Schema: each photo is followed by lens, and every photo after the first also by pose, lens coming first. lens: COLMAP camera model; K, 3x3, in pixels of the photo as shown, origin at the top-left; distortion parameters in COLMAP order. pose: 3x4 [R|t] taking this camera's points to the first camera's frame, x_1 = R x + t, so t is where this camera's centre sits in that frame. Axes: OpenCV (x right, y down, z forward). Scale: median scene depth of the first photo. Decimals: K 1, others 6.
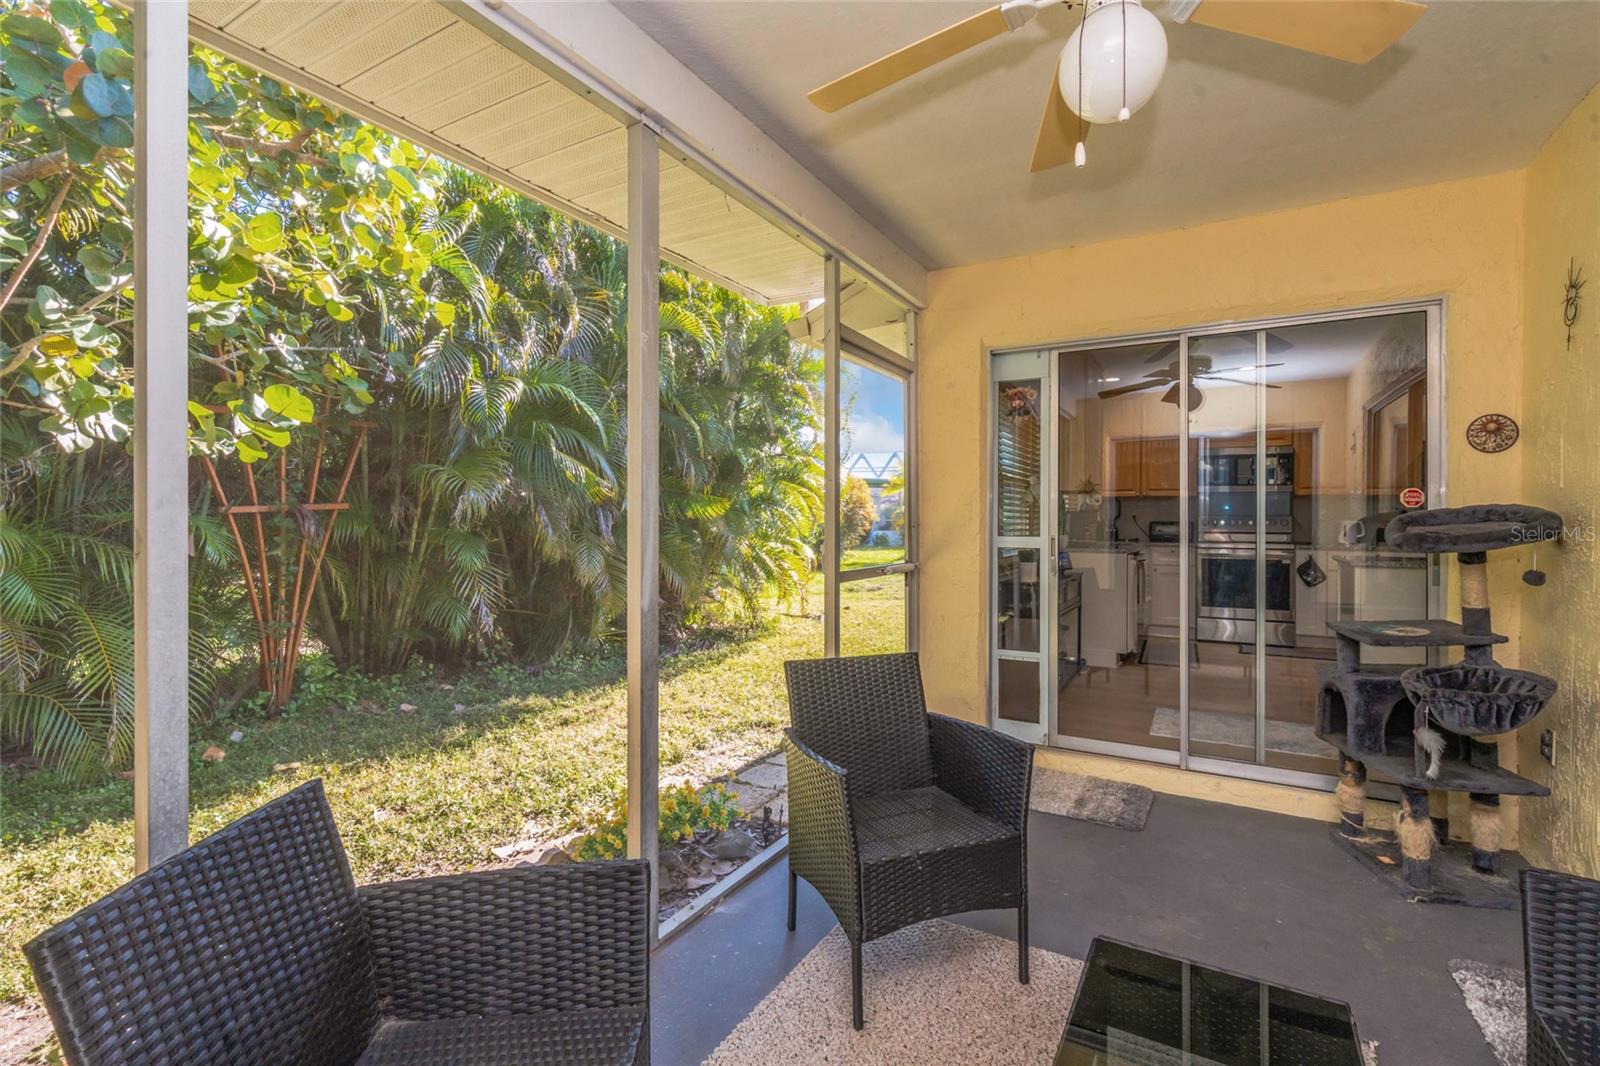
lens RADIAL K [[728.0, 0, 798.1], [0, 728.0, 513.8], [0, 0, 1]] dist [-0.000988, -0.000081]
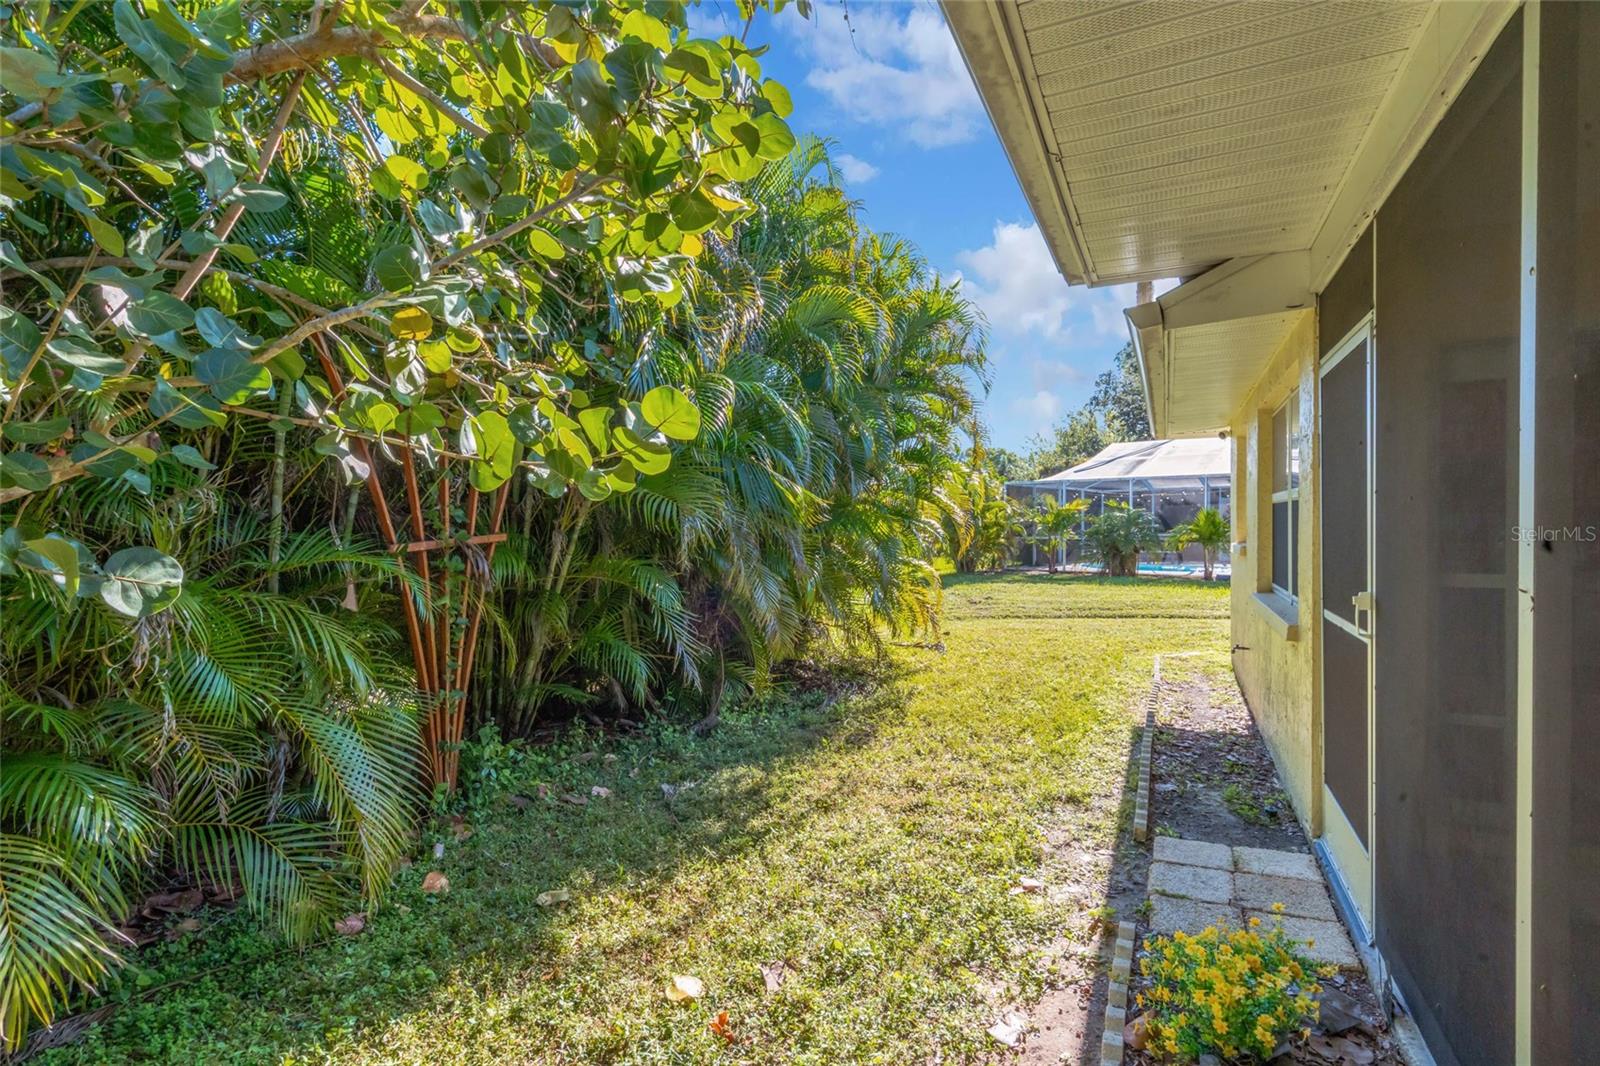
lens RADIAL K [[760.3, 0, 800.0], [0, 760.3, 533.0], [0, 0, 1]] dist [0.002722, 0.000349]
pose [[0.996700, -0.011428, 0.080365, -0.465113], [0.009965, 0.999778, 0.018583, -0.035242], [-0.080559, -0.017721, 0.996592, 0.191403]]
